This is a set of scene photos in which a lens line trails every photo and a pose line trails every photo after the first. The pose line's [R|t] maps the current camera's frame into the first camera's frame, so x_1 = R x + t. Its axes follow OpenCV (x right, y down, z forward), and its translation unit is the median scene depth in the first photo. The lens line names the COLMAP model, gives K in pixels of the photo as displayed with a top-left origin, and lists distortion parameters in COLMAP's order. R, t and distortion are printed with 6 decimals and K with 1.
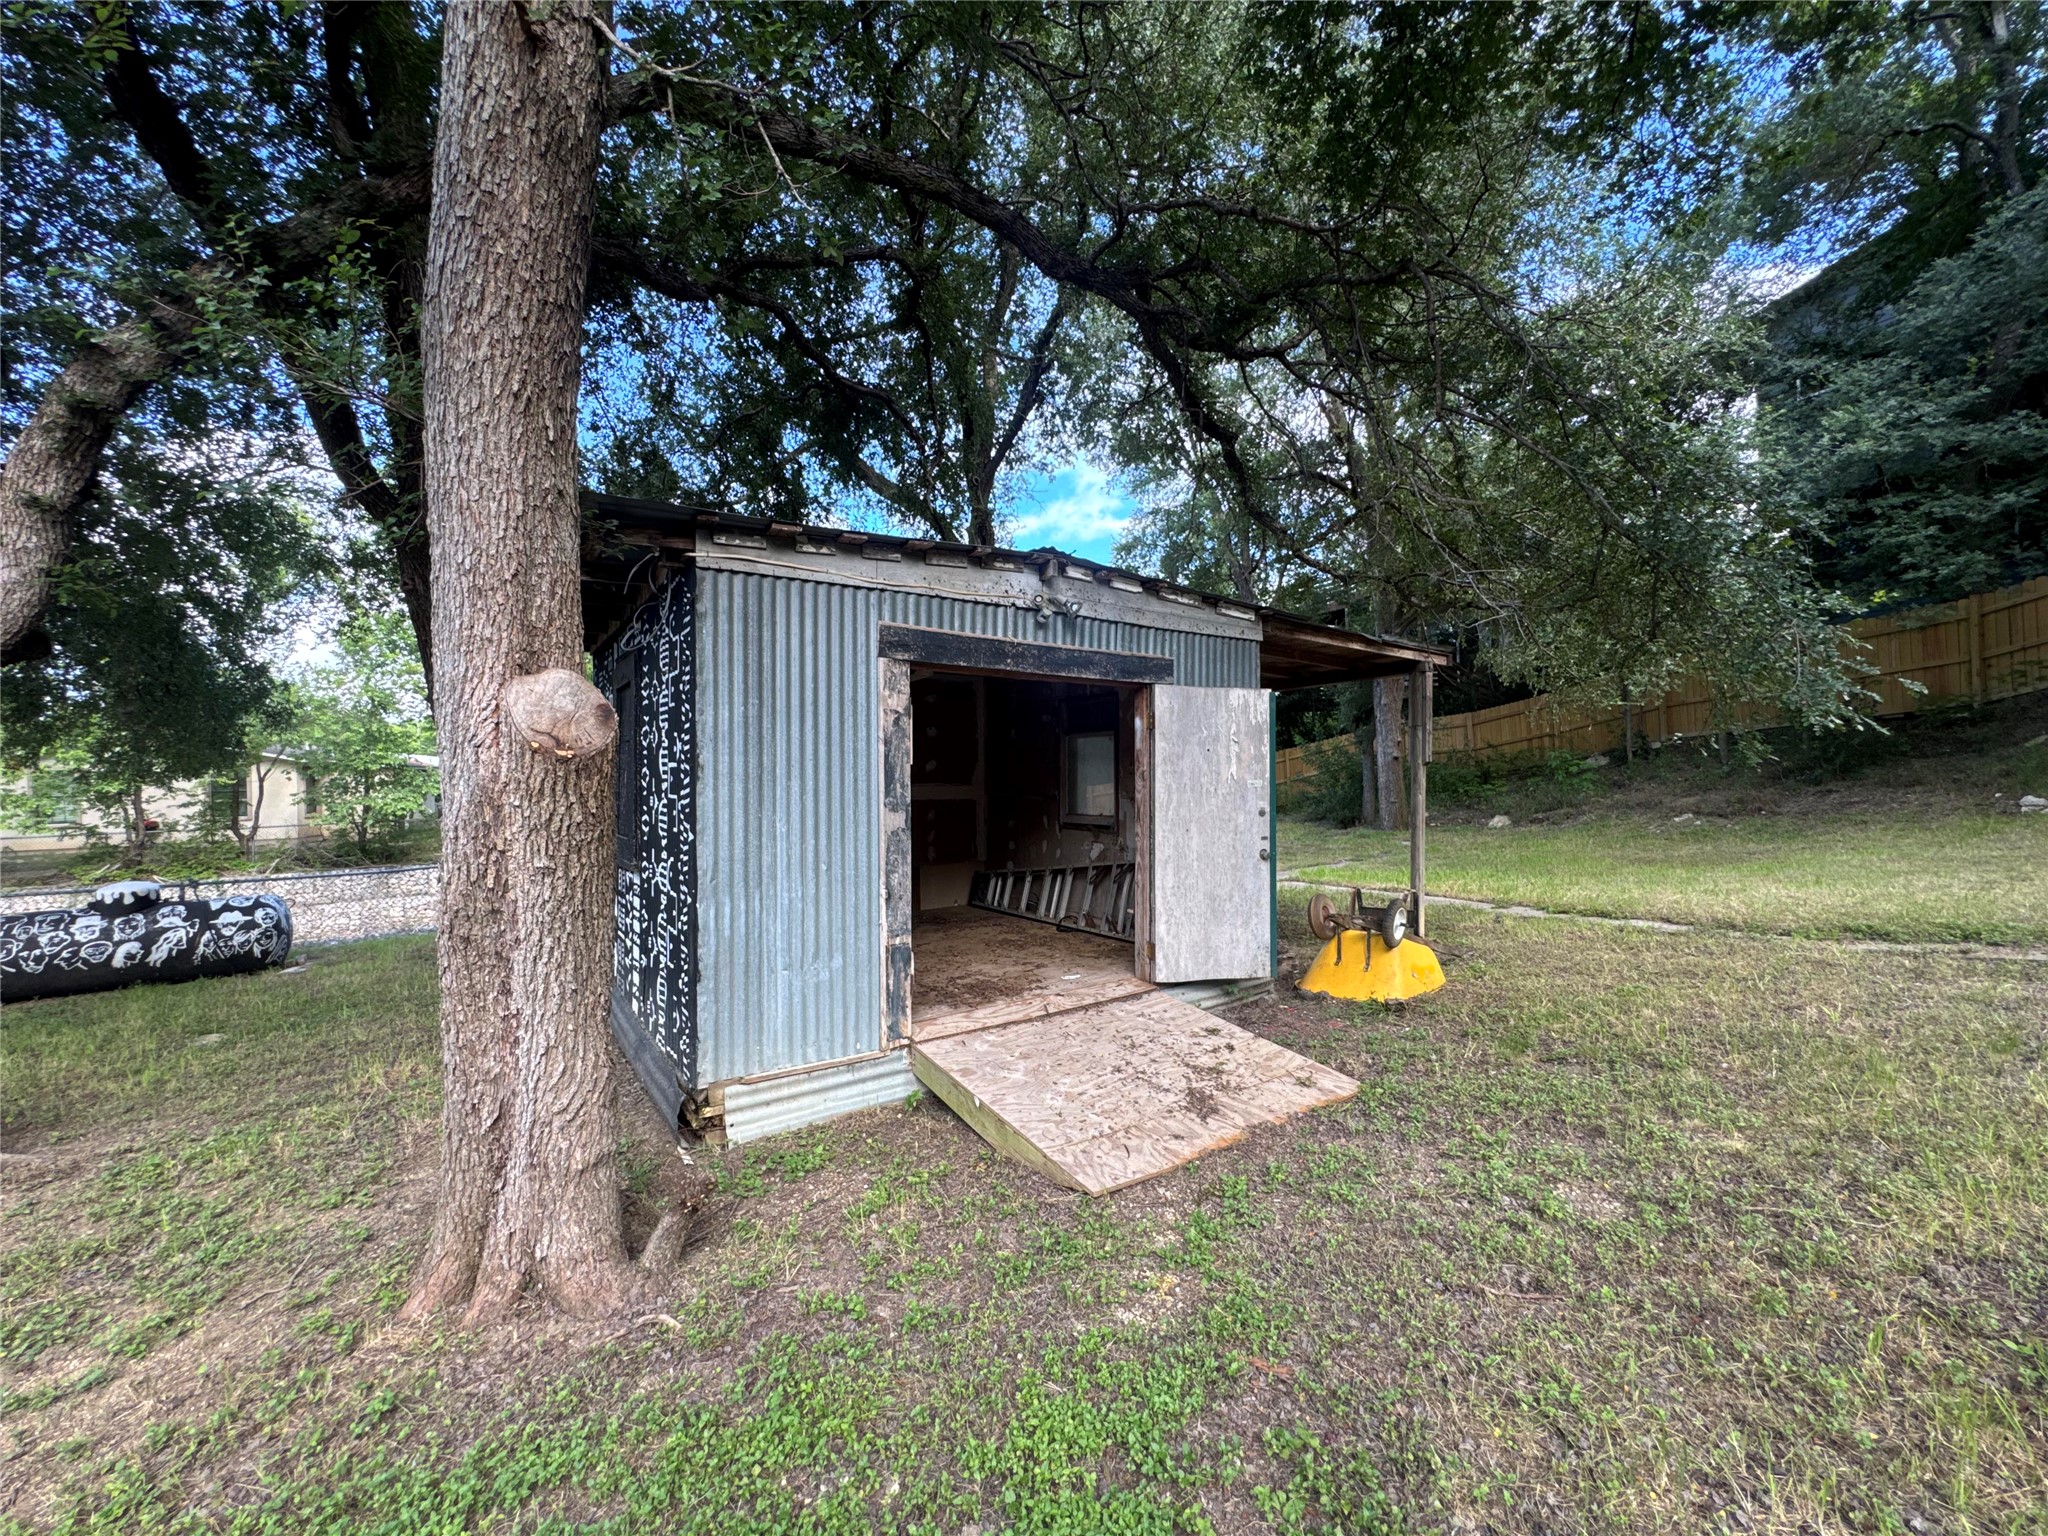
lens RADIAL K [[822.3, 0, 1022.5], [0, 822.3, 764.4], [0, 0, 1]] dist [-0.002496, -0.000384]
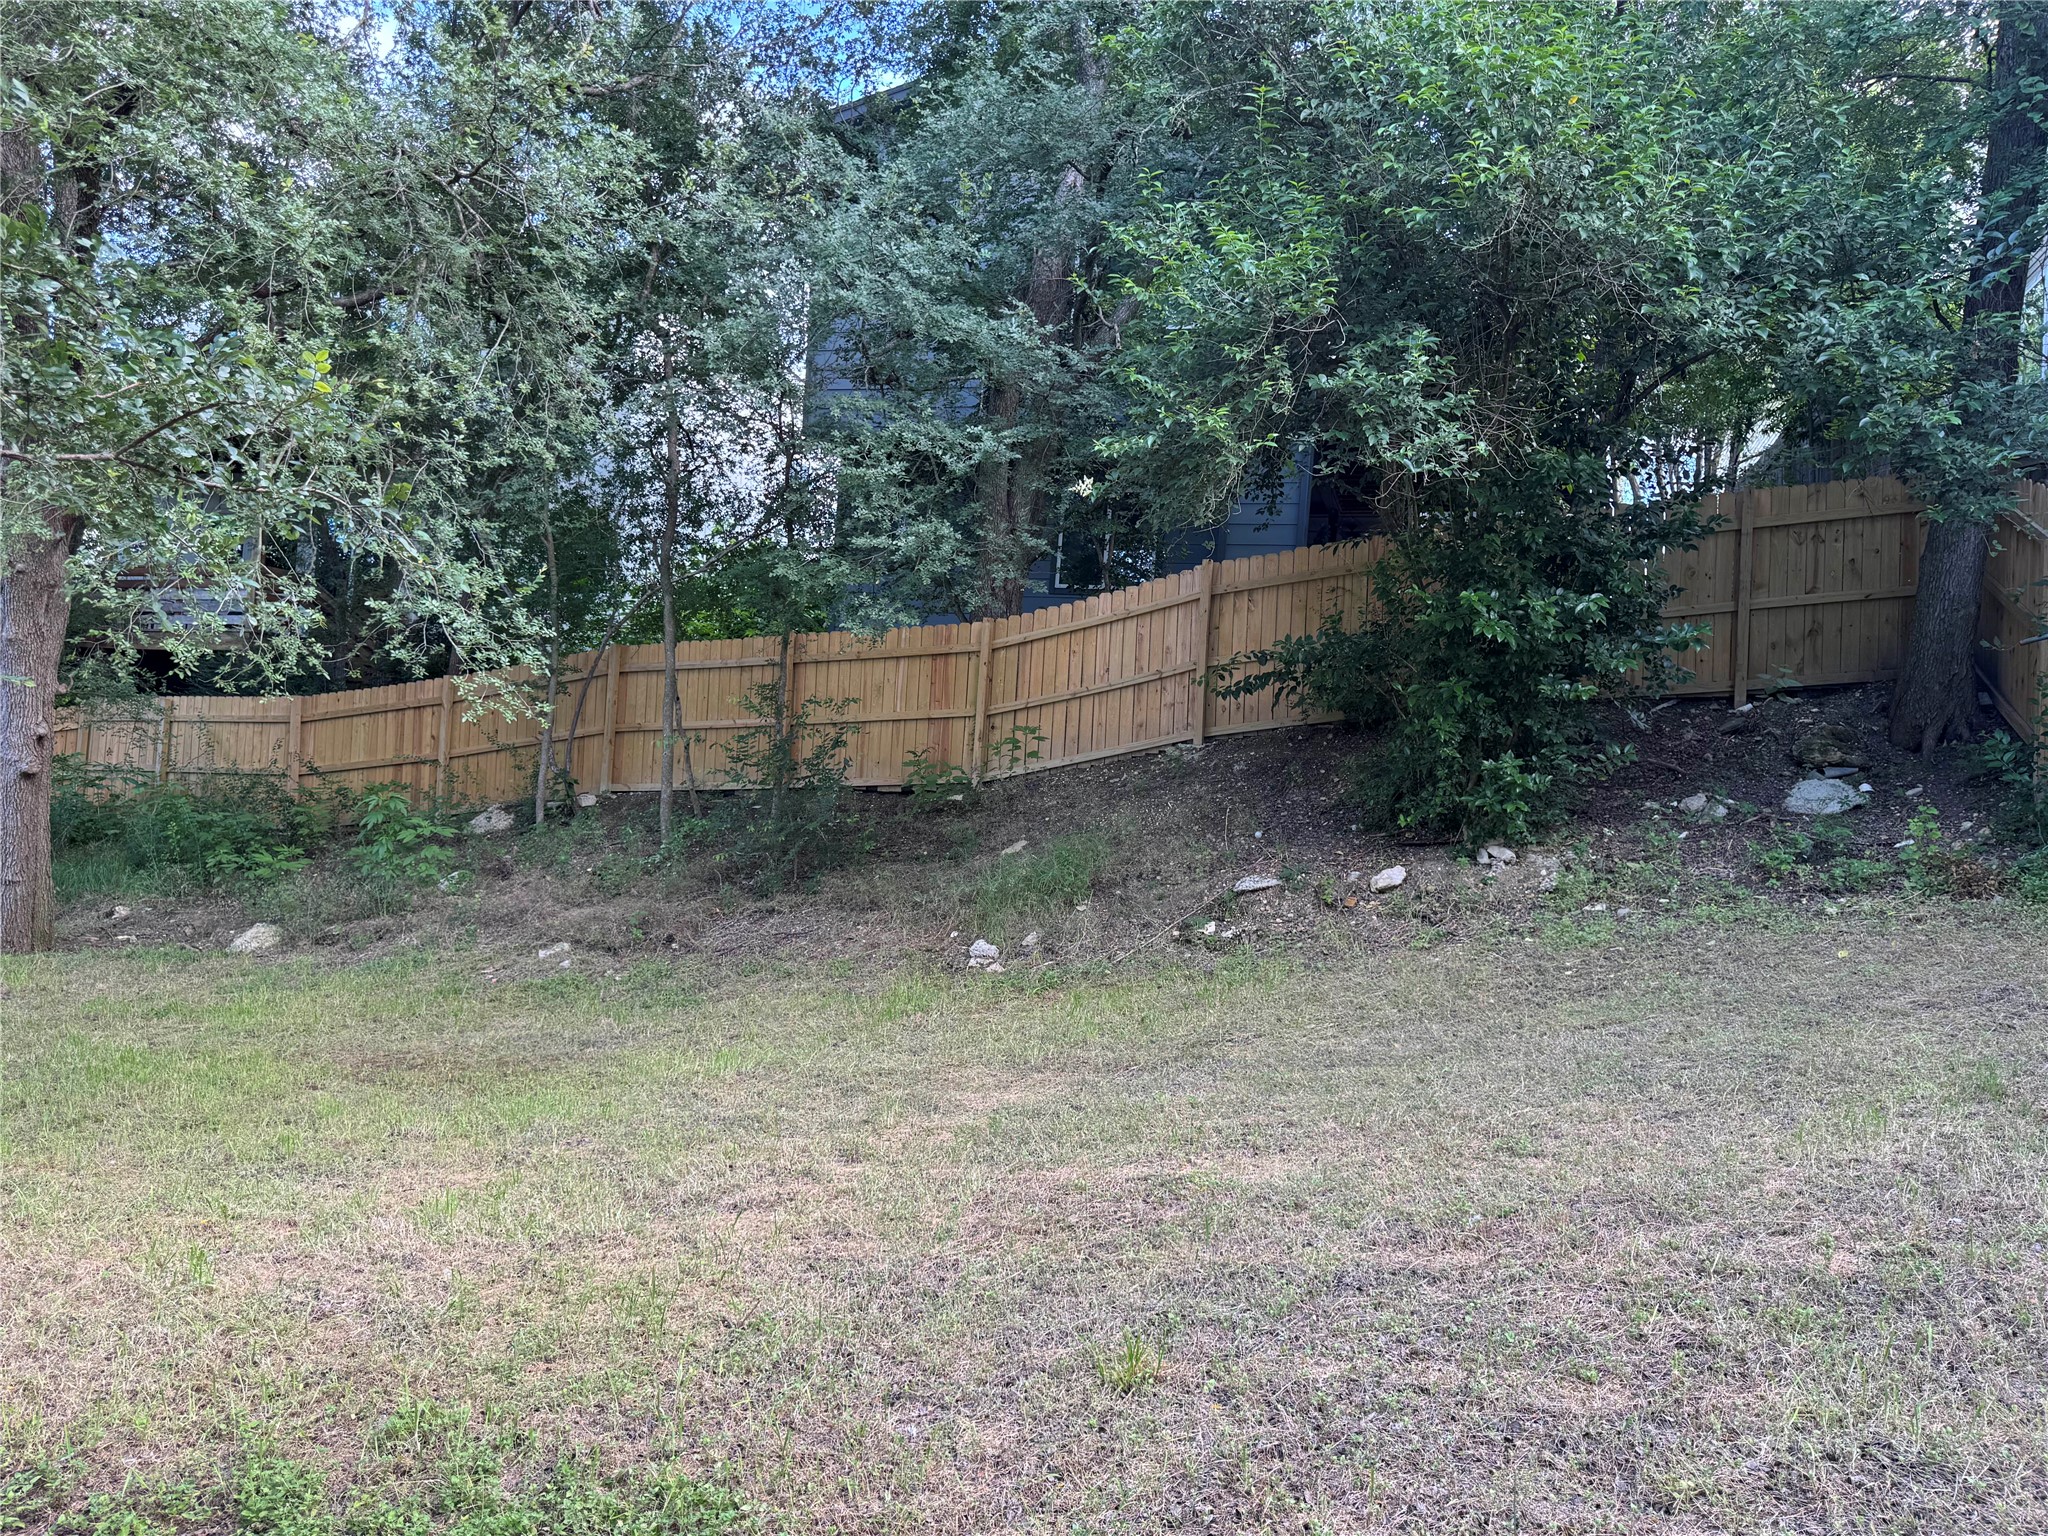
lens RADIAL K [[1437.7, 0, 1015.8], [0, 1437.7, 762.5], [0, 0, 1]] dist [0.071574, -0.091646]
pose [[0.672773, 0.105812, 0.732244, 0.372509], [-0.094949, 0.993884, -0.056382, -0.030228], [-0.733731, -0.031593, 0.678705, 0.212374]]
